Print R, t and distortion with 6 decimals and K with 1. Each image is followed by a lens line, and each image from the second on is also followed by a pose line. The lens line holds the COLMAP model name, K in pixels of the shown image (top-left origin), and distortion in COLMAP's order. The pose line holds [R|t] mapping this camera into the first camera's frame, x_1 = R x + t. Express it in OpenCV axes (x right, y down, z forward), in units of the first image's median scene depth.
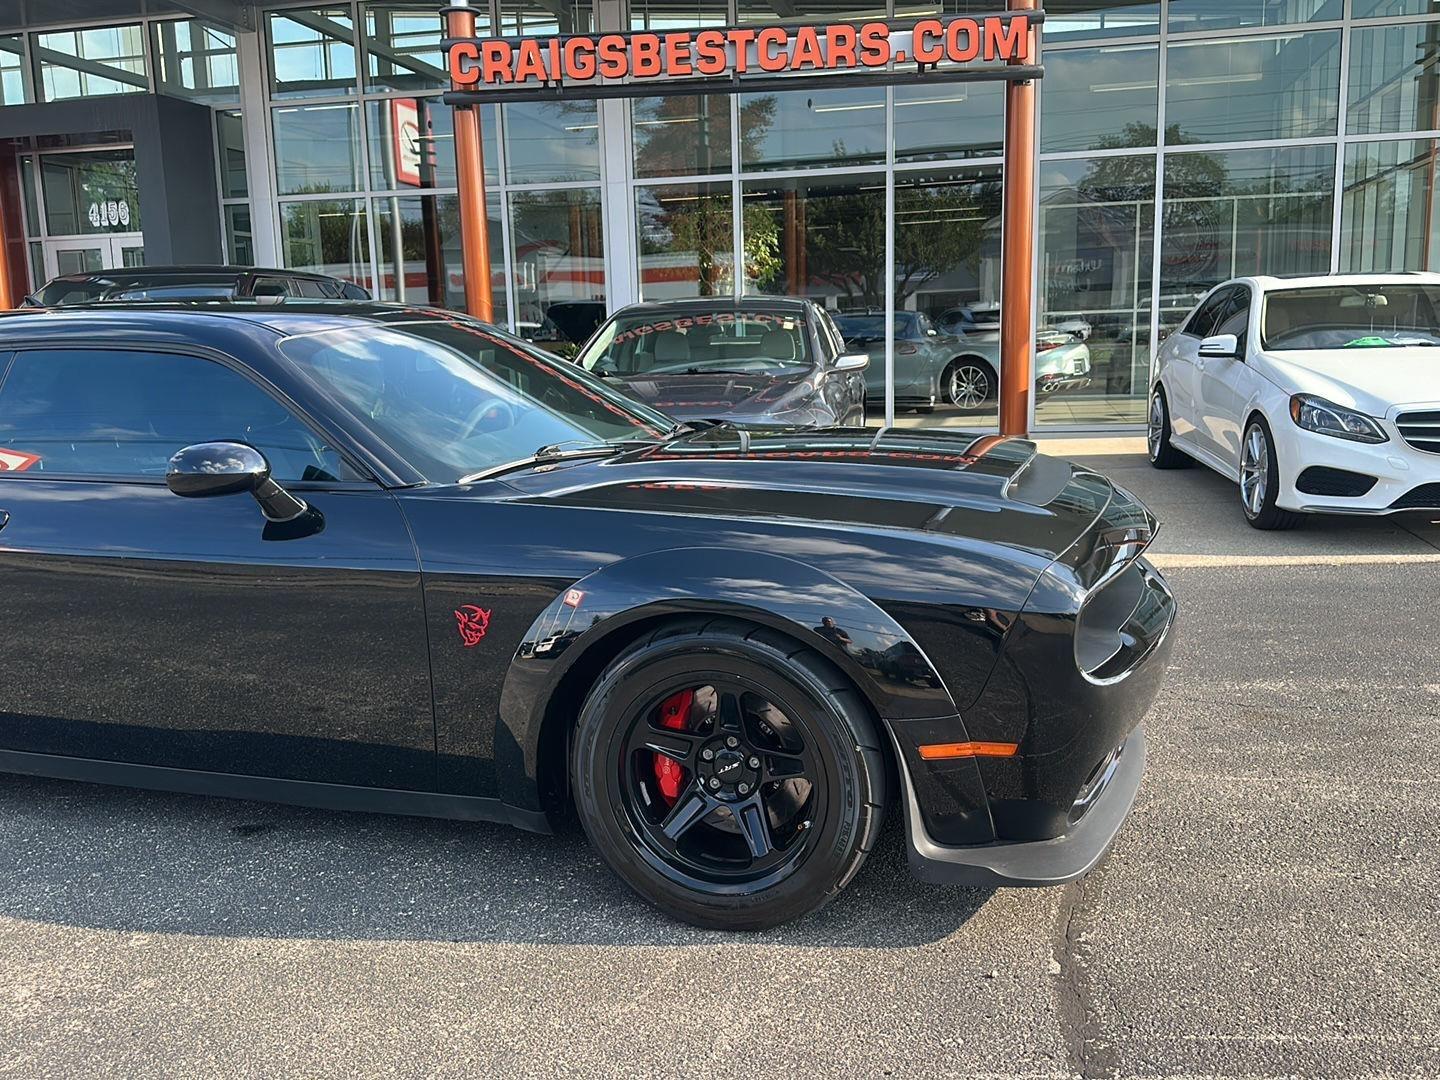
lens RADIAL K [[1304.4, 0, 714.2], [0, 1304.4, 543.8], [0, 0, 1]] dist [0.066214, -0.101033]
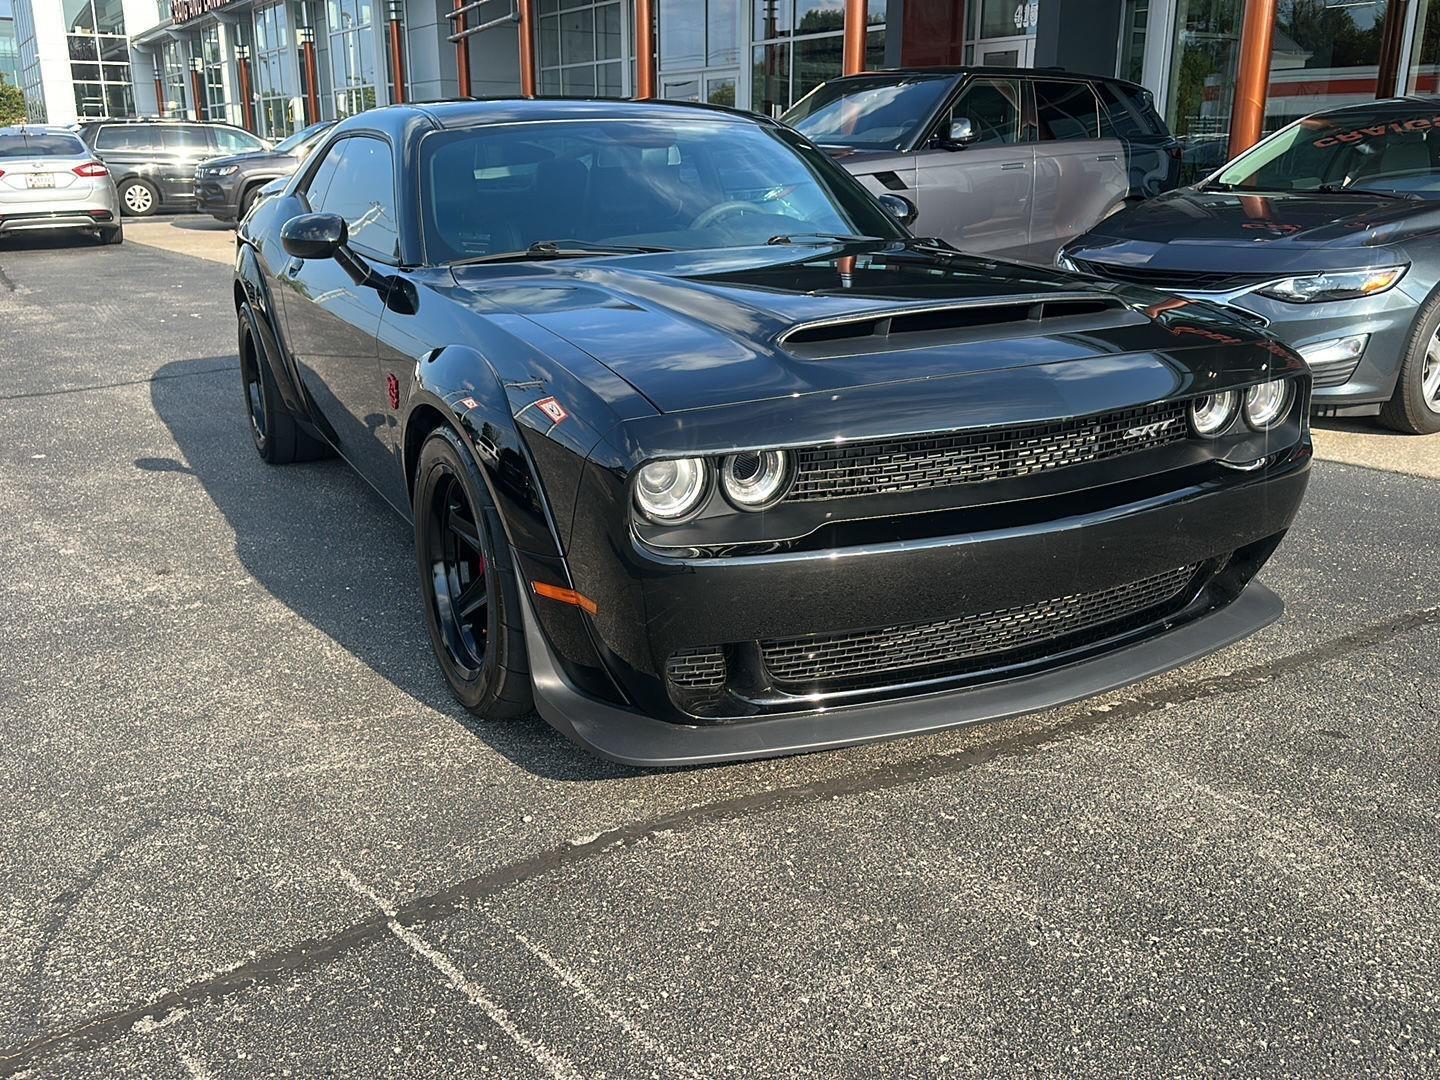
lens RADIAL K [[1304.4, 0, 714.2], [0, 1304.4, 543.8], [0, 0, 1]] dist [0.066214, -0.101033]
pose [[0.701712, 0.234916, -0.672618, 0.810706], [-0.138975, 0.971074, 0.194168, -0.069753], [0.698775, -0.042773, 0.714062, 0.366185]]
